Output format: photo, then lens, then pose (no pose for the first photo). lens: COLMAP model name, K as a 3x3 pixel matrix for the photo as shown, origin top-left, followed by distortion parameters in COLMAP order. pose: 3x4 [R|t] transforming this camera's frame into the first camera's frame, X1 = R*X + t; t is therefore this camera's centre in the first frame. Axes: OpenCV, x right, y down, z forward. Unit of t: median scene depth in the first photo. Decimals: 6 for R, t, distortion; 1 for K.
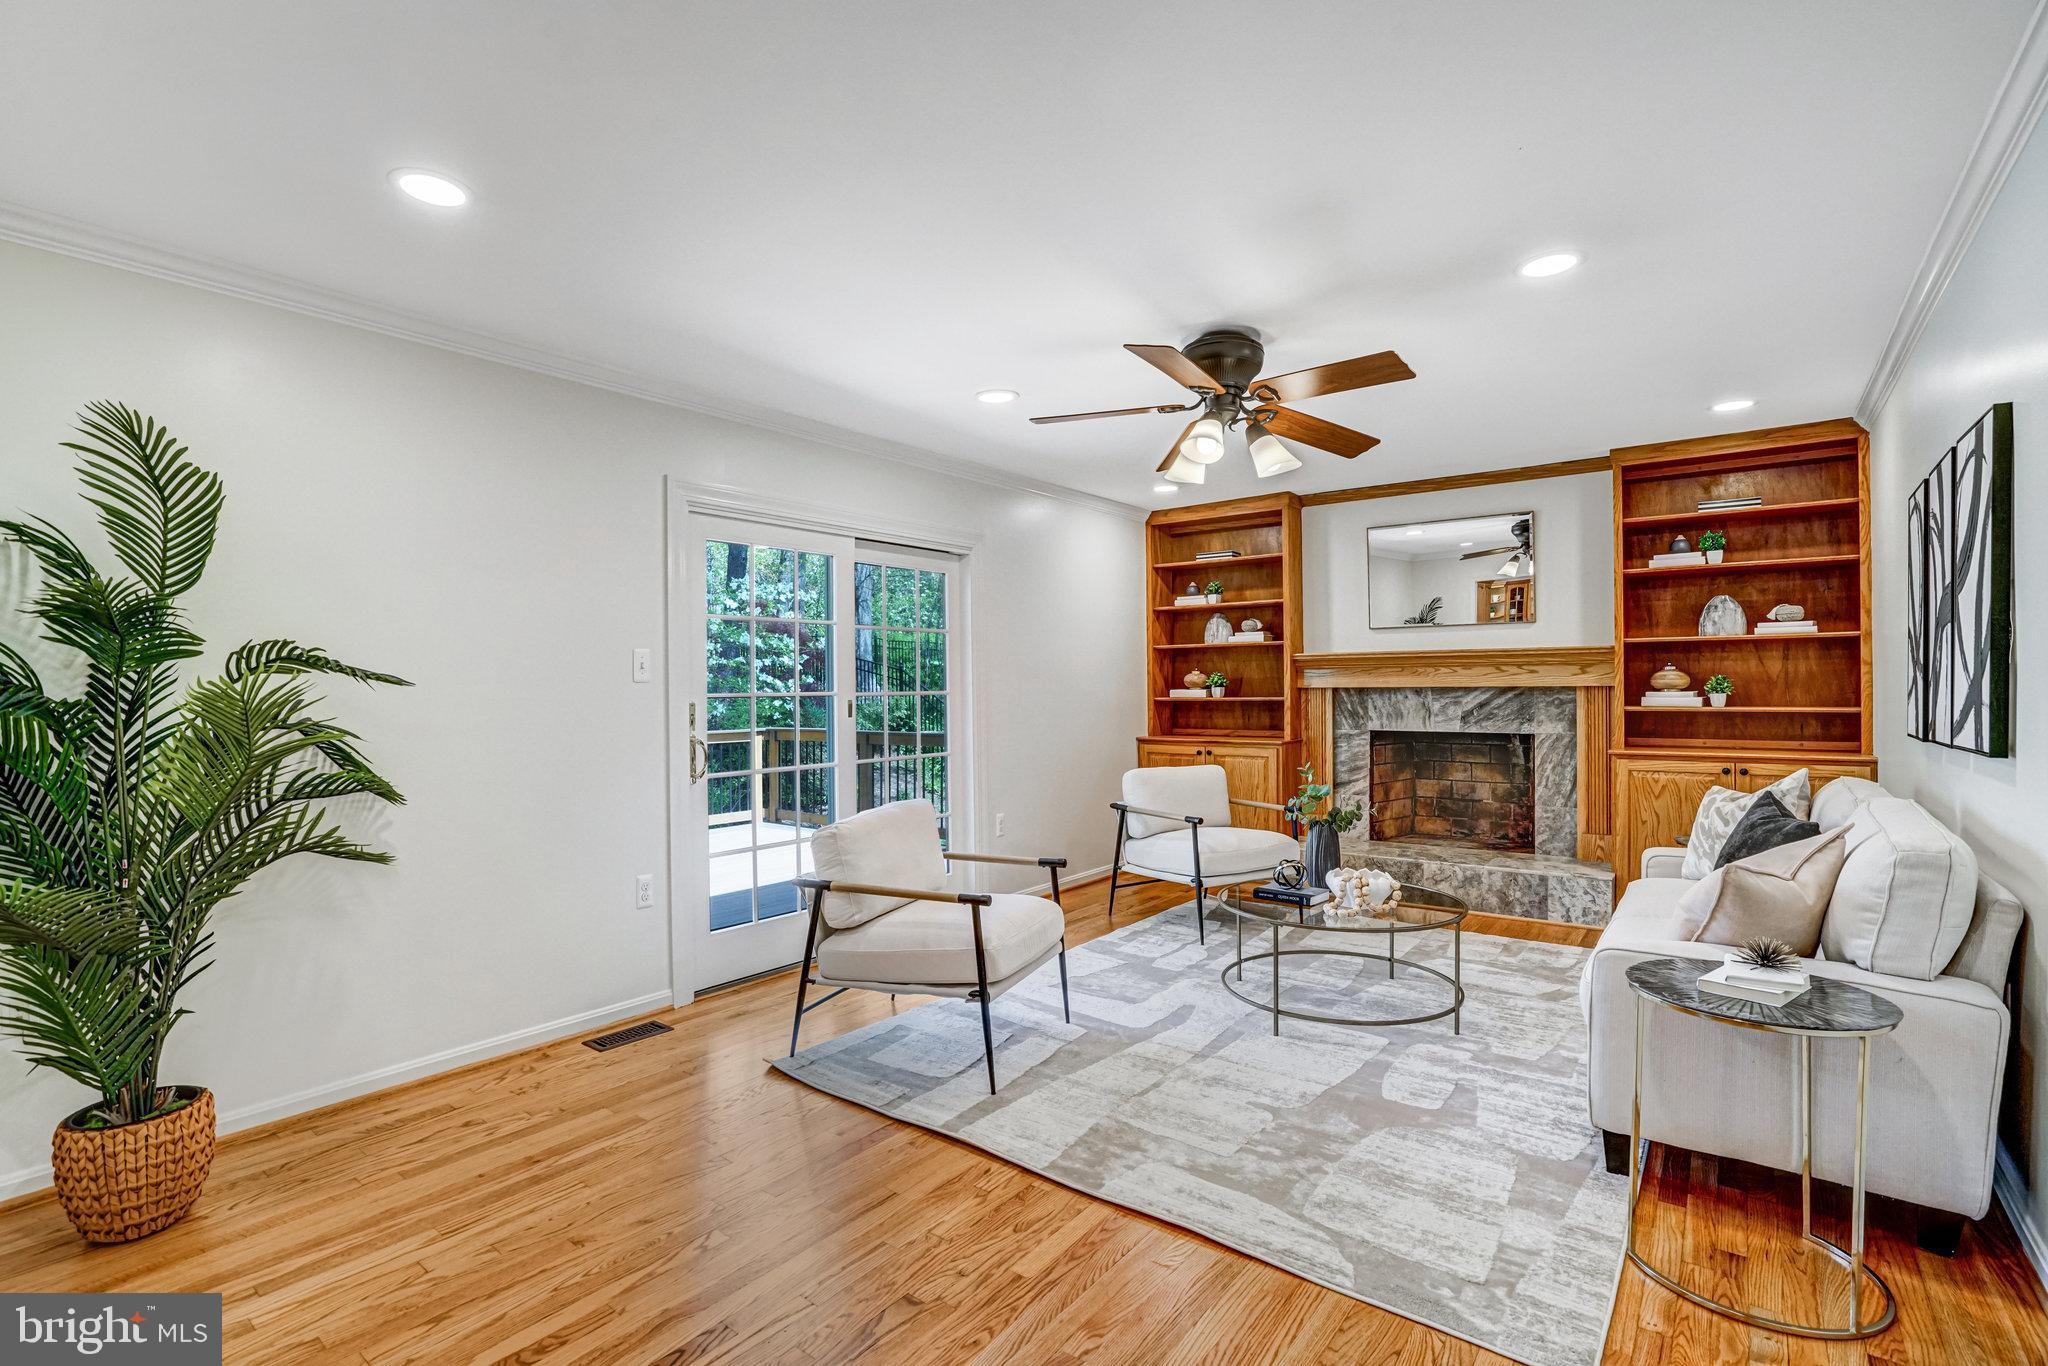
lens RADIAL K [[955.7, 0, 1026.2], [0, 955.7, 684.2], [0, 0, 1]] dist [-0.048232, 0.002738]
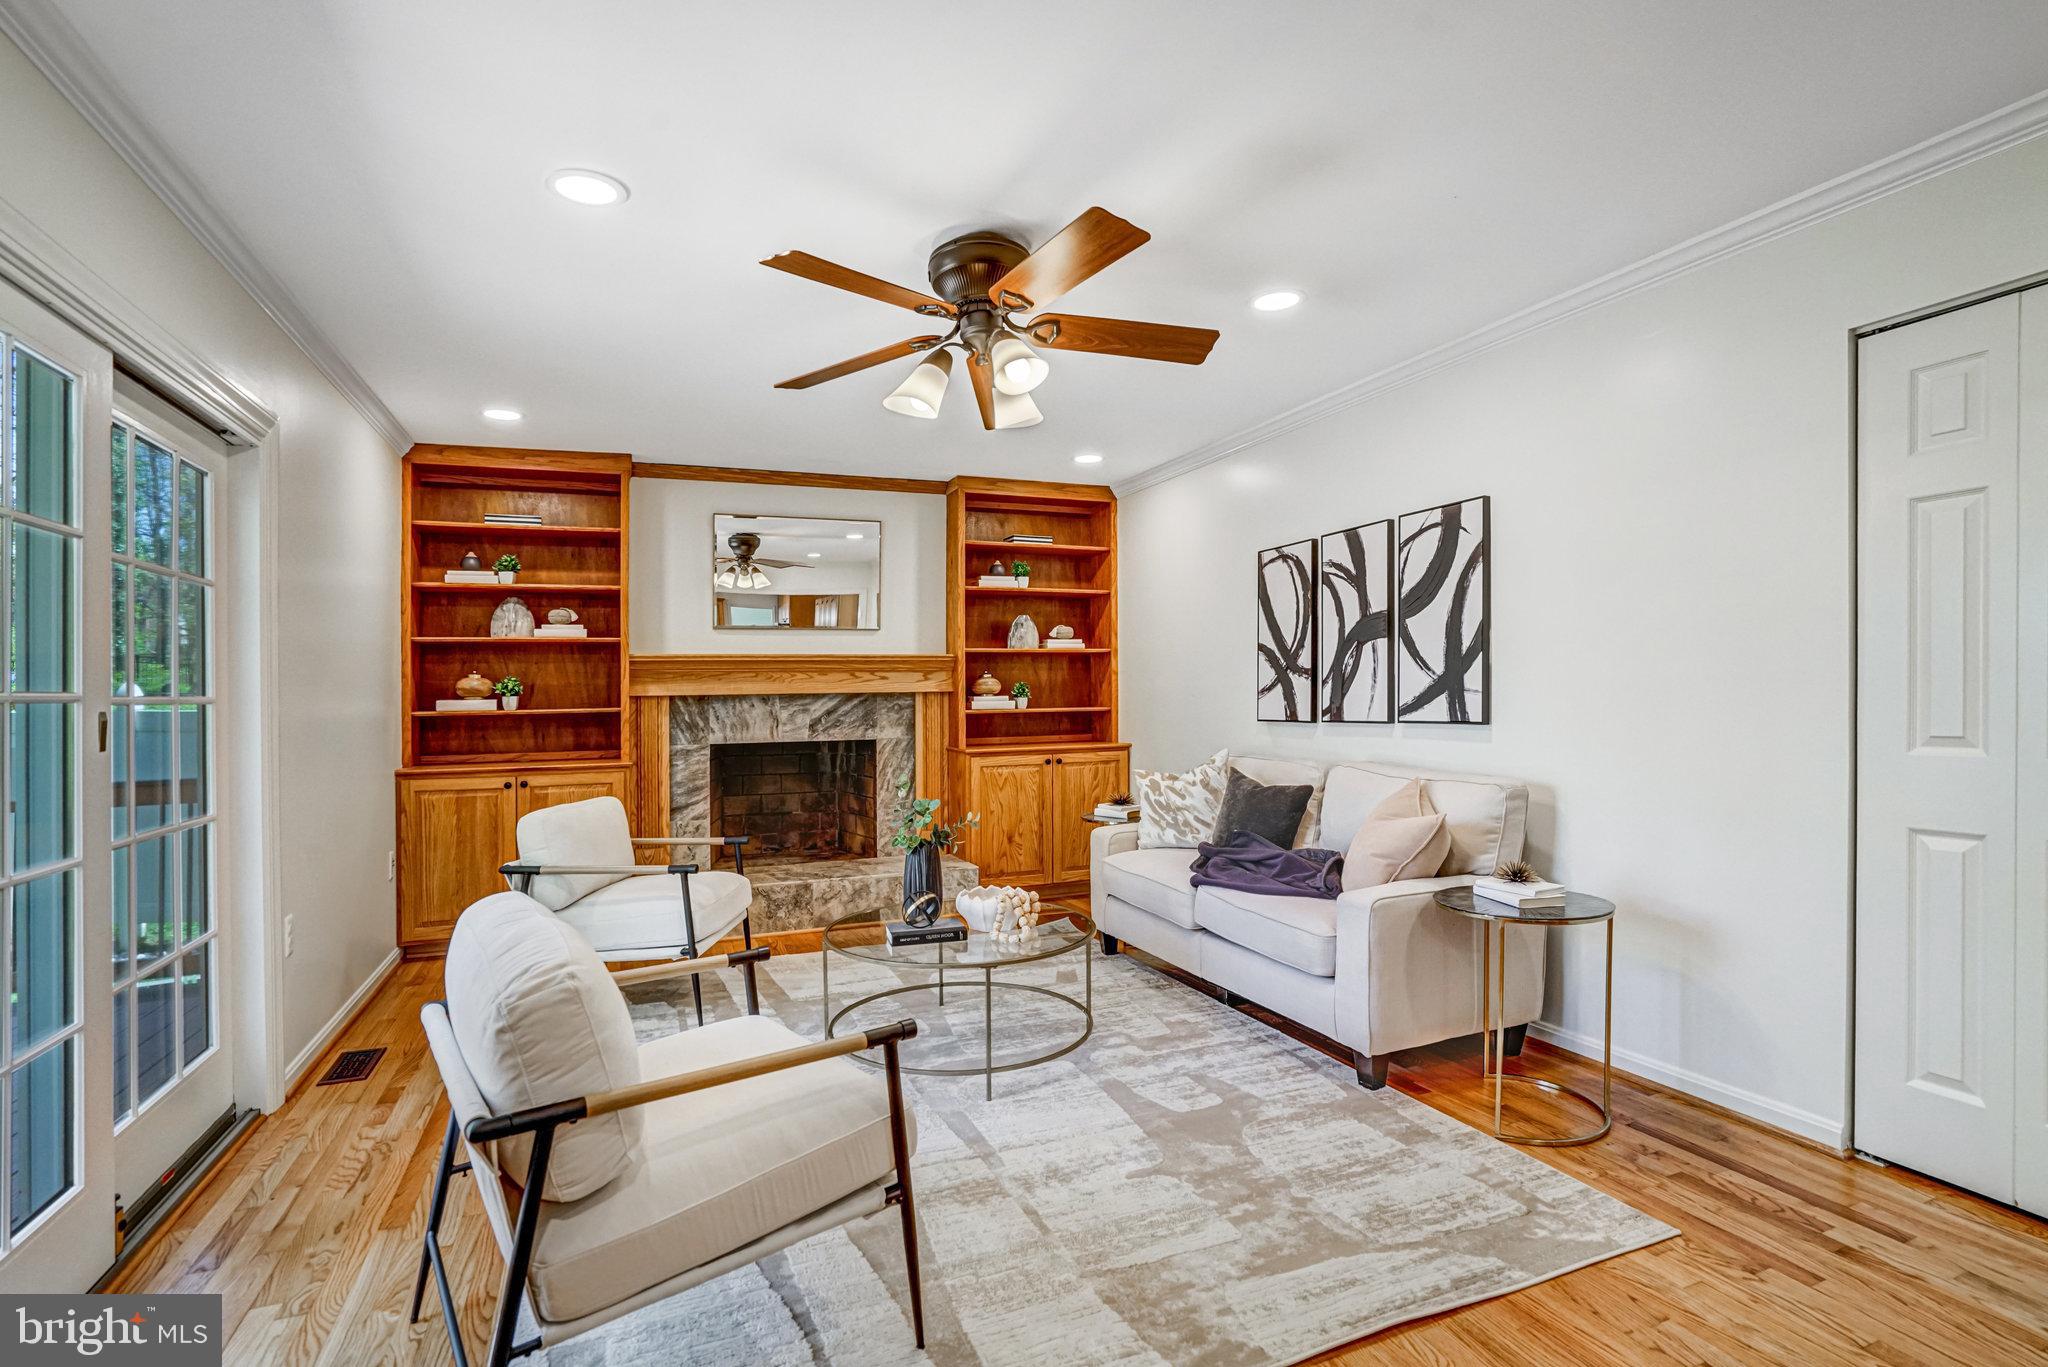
lens RADIAL K [[955.7, 0, 1025.3], [0, 955.7, 684.3], [0, 0, 1]] dist [-0.048232, 0.002738]
pose [[0.506990, 0.009042, 0.861904, -0.277801], [0.011493, 0.999785, -0.017249, 0.013166], [-0.861875, 0.018651, 0.506777, 0.344019]]
